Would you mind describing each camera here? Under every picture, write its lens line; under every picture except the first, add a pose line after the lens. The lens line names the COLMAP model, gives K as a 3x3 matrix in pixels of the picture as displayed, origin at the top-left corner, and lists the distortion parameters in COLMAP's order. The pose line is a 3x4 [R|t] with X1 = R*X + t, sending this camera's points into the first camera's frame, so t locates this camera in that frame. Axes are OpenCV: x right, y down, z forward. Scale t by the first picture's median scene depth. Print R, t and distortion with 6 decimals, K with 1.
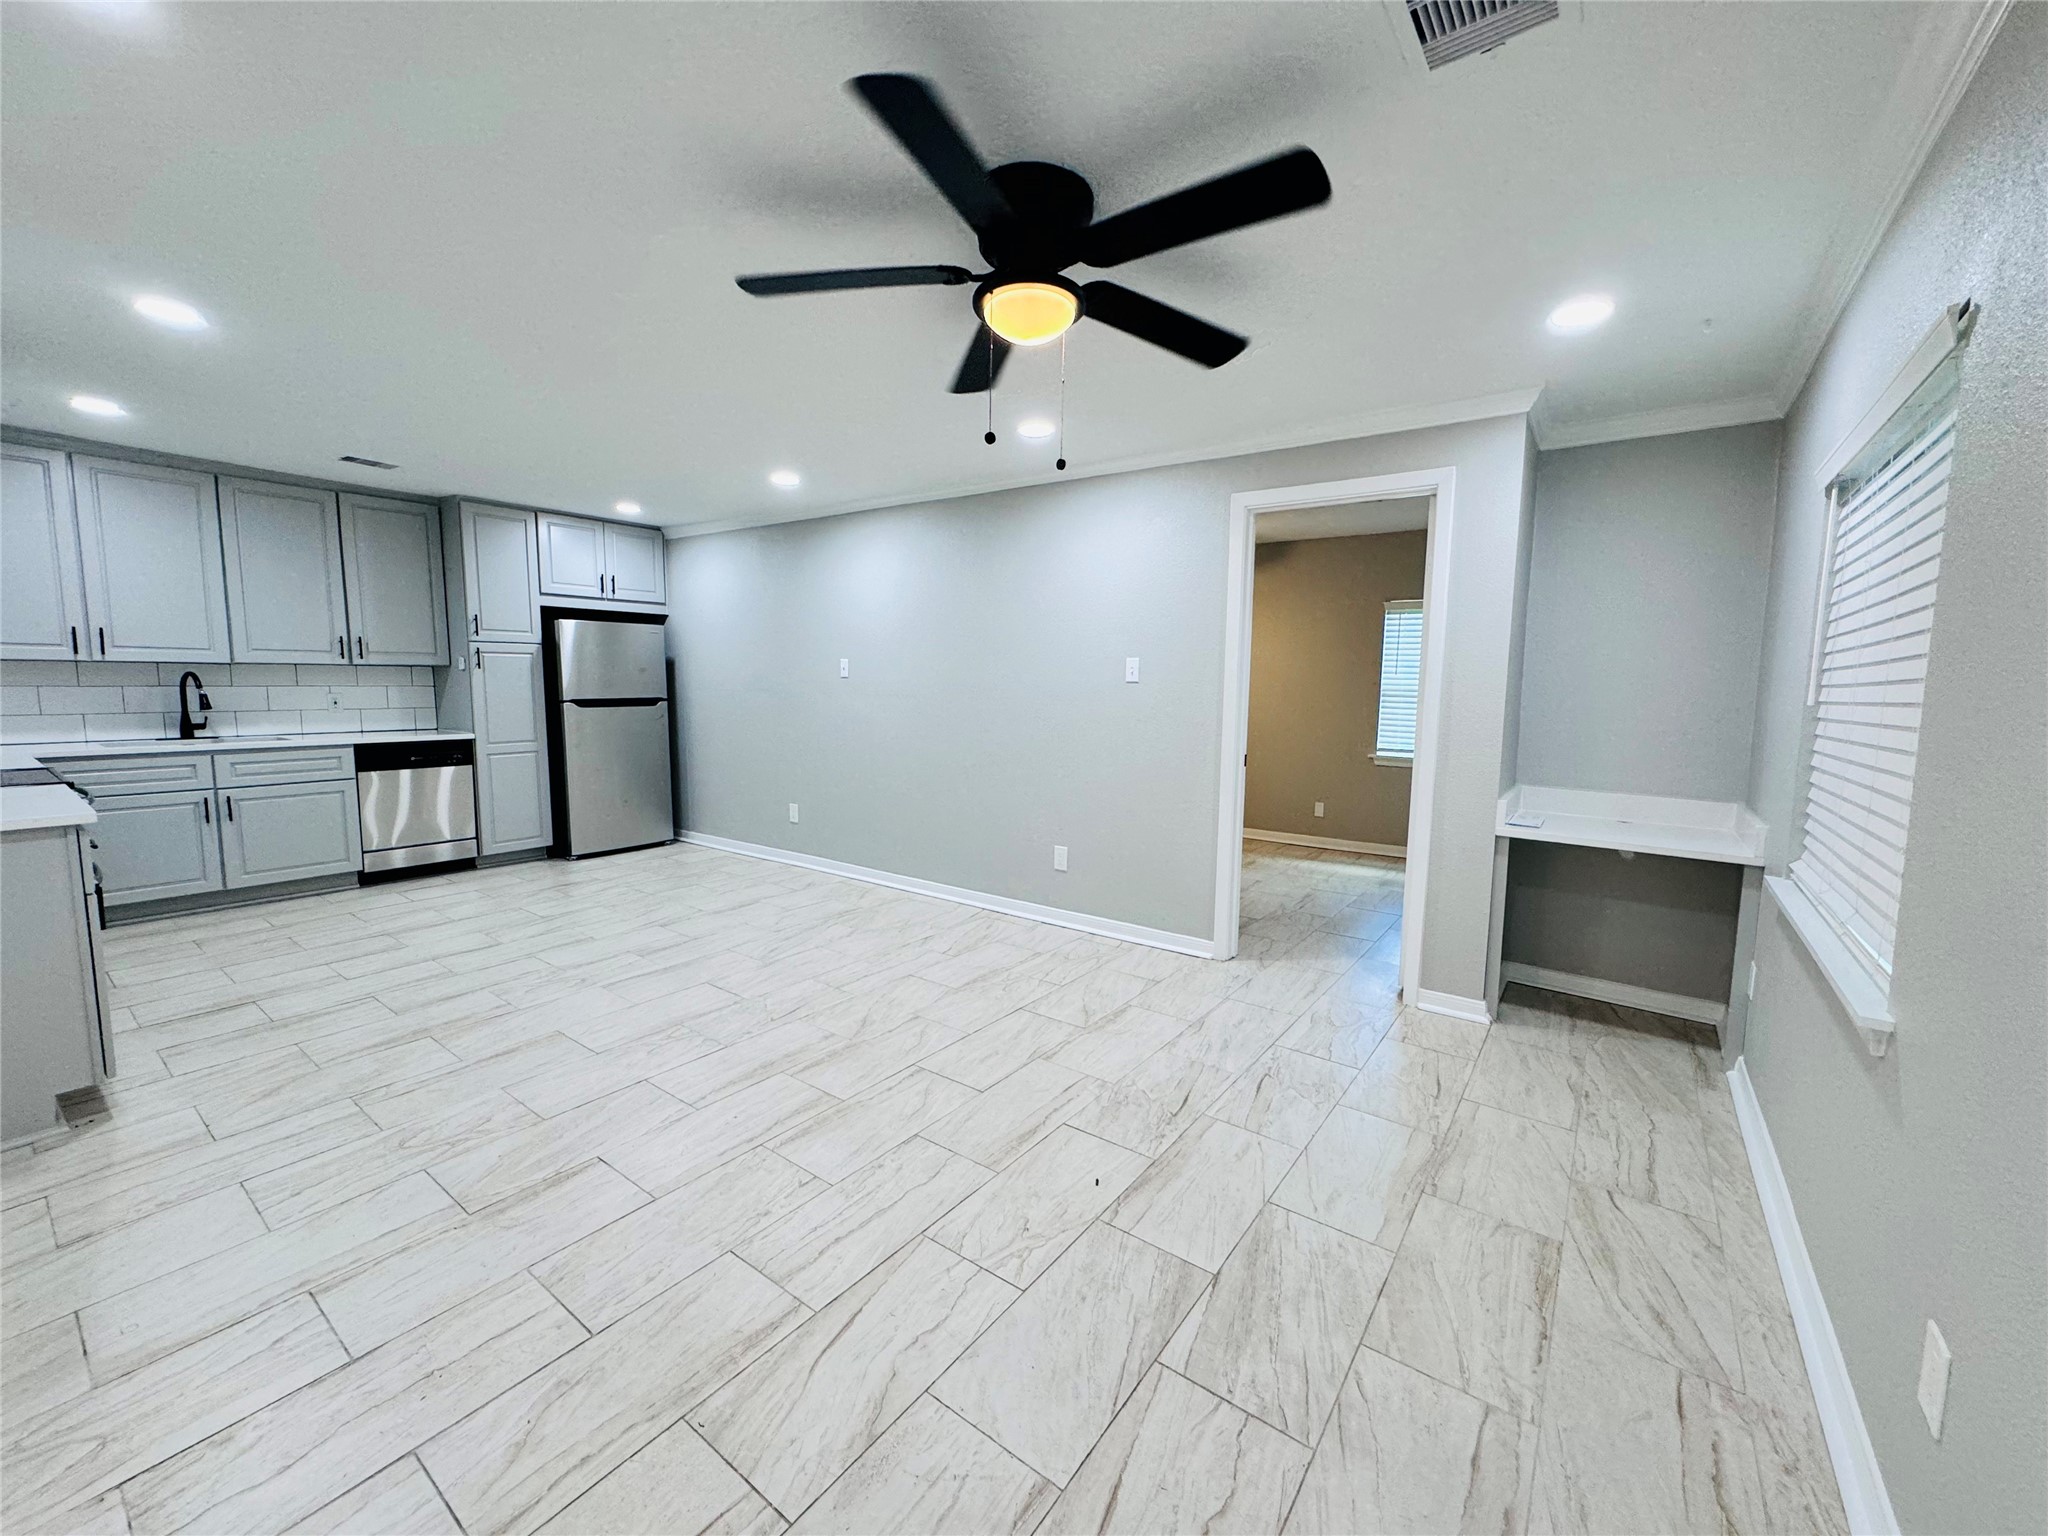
lens RADIAL K [[818.5, 0, 1023.1], [0, 818.5, 766.2], [0, 0, 1]] dist [-0.001166, -0.000158]
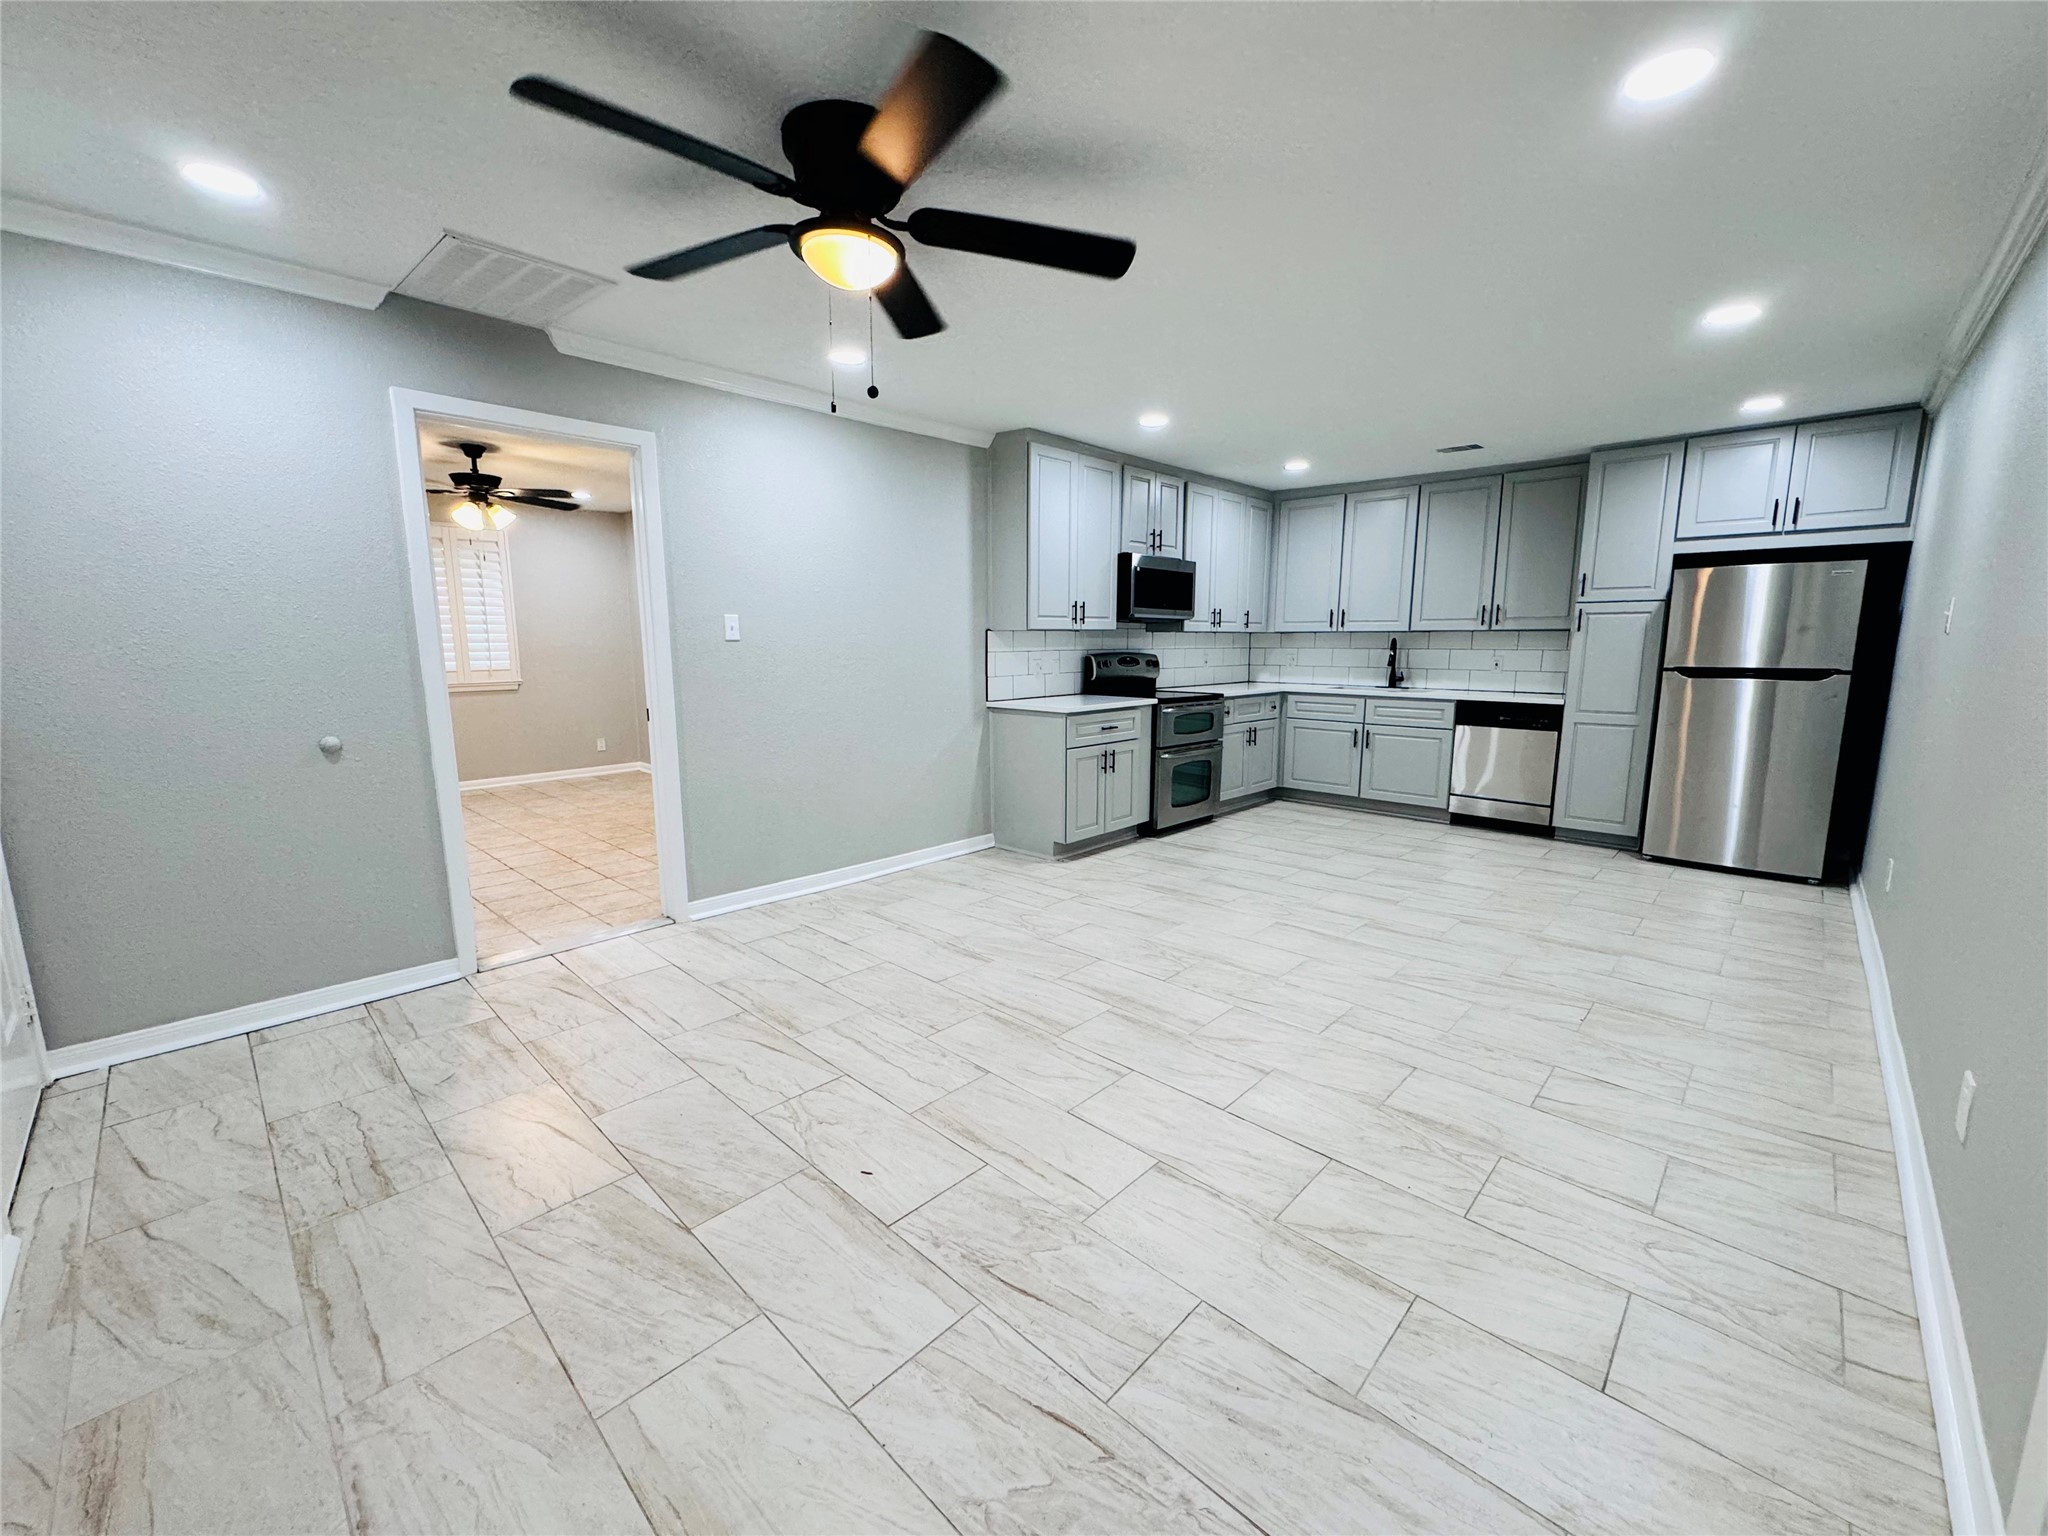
lens RADIAL K [[818.5, 0, 1023.1], [0, 818.5, 766.2], [0, 0, 1]] dist [-0.001166, -0.000158]
pose [[-0.128858, 0.139368, -0.981821, 0.565992], [-0.107323, 0.982300, 0.153521, -0.065368], [0.985838, 0.125155, -0.111620, 0.756122]]
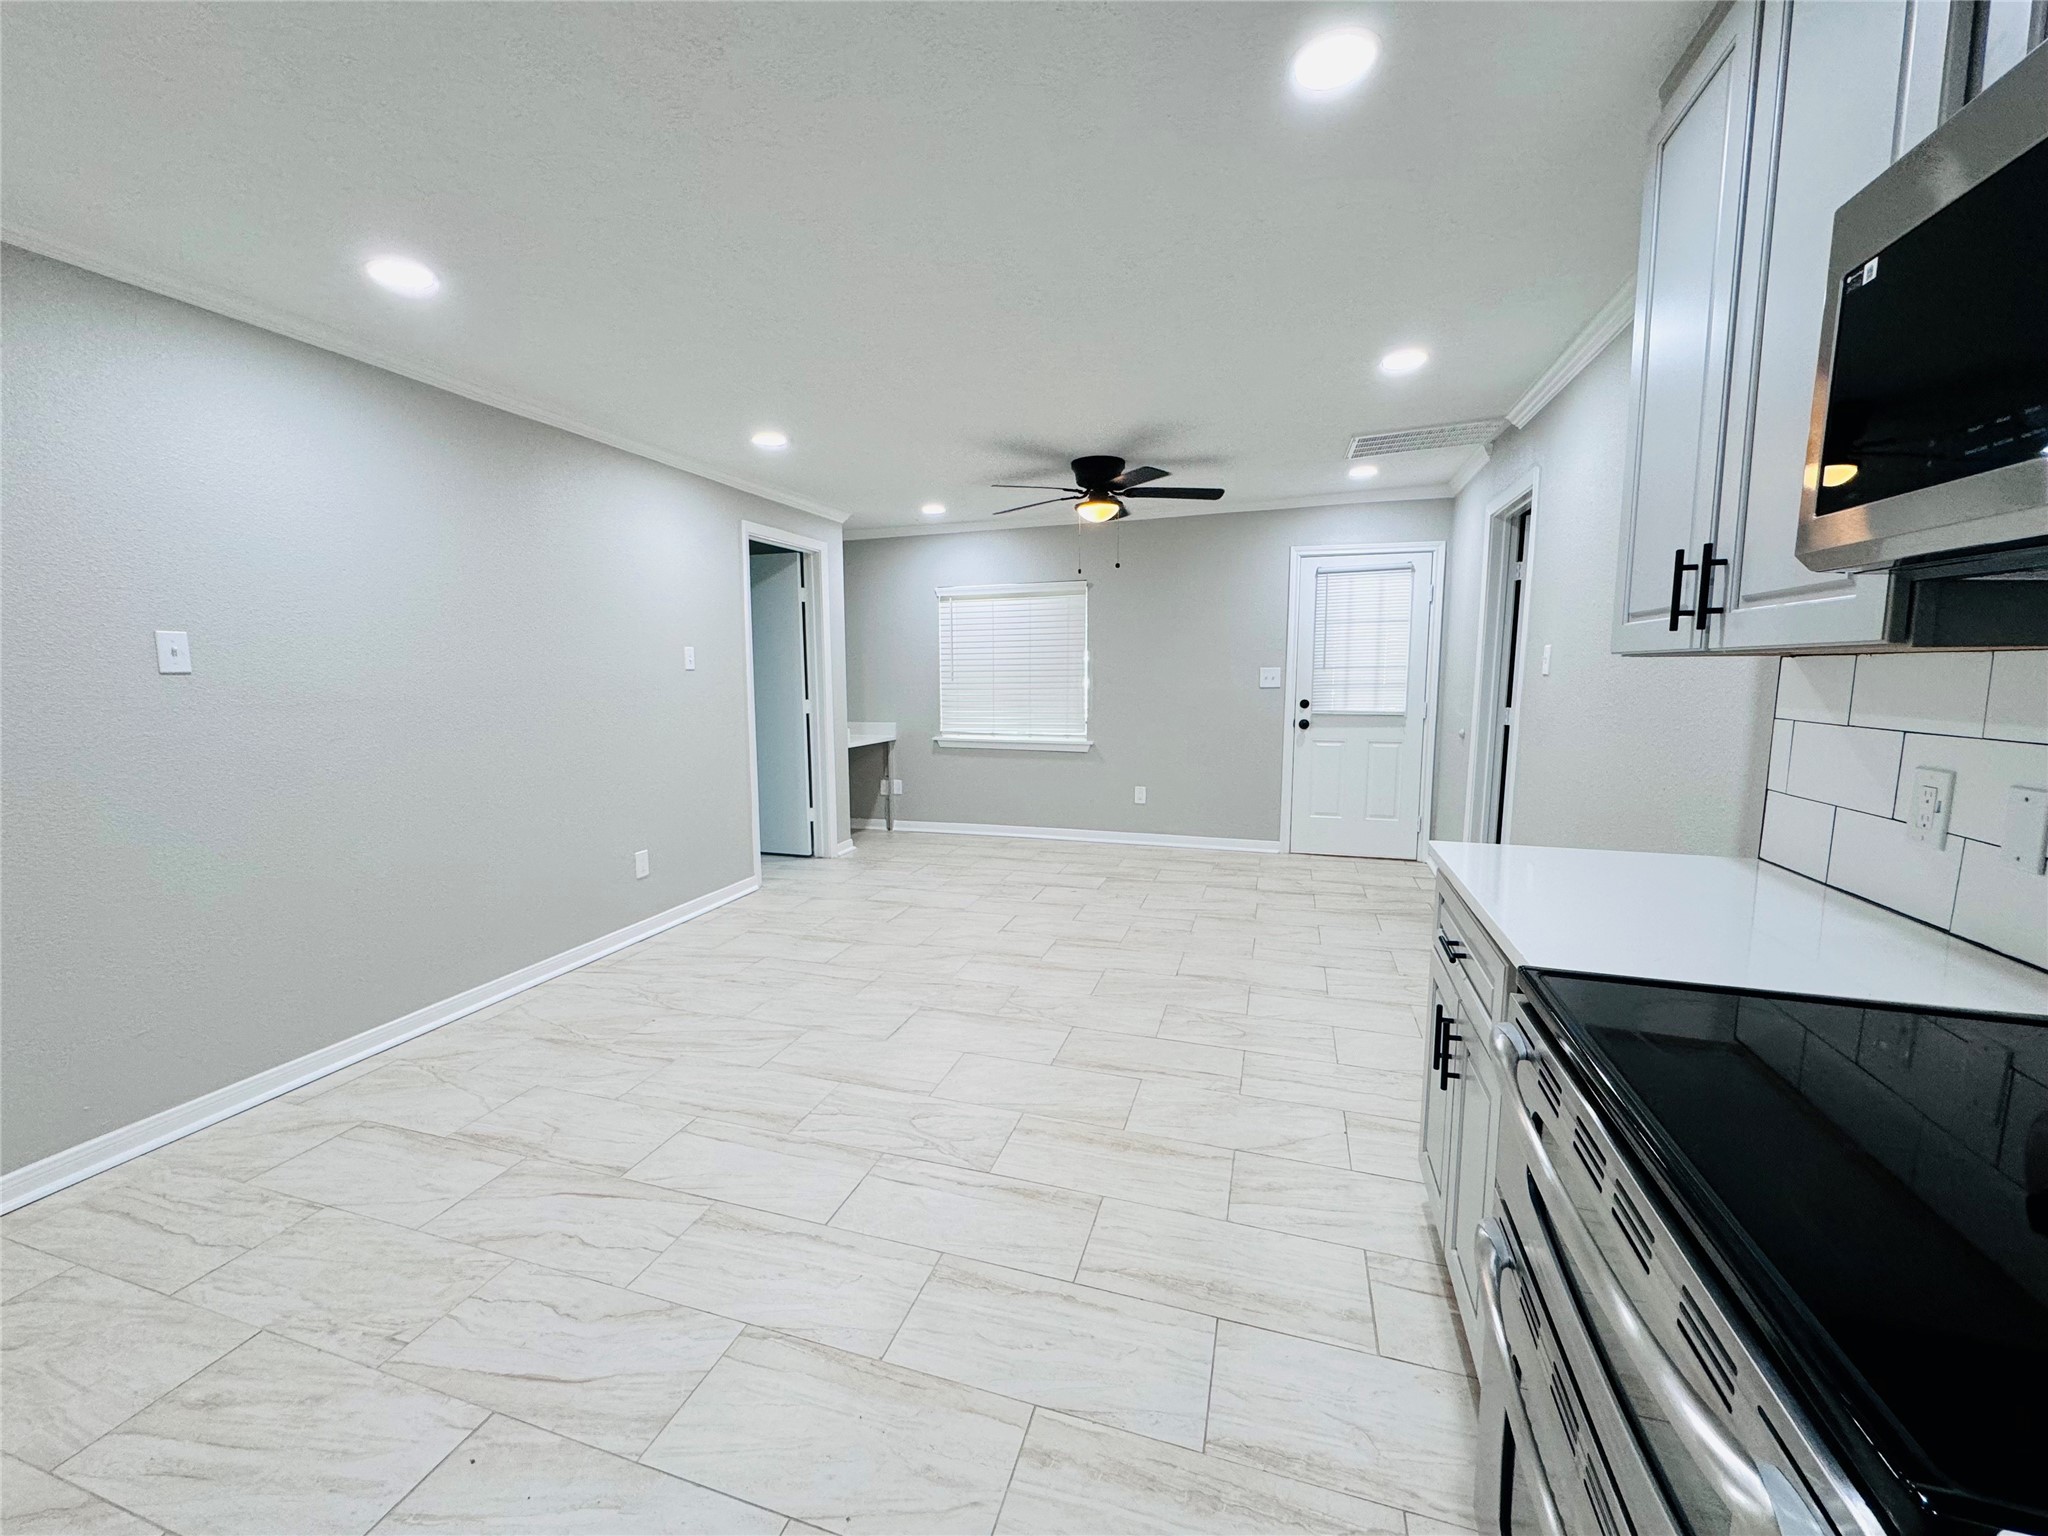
lens RADIAL K [[818.5, 0, 1023.1], [0, 818.5, 766.2], [0, 0, 1]] dist [-0.001166, -0.000158]
pose [[-0.326110, -0.127942, 0.936634, -1.186196], [0.099572, 0.980639, 0.168621, -0.135286], [-0.940073, 0.148251, -0.307057, 1.094477]]
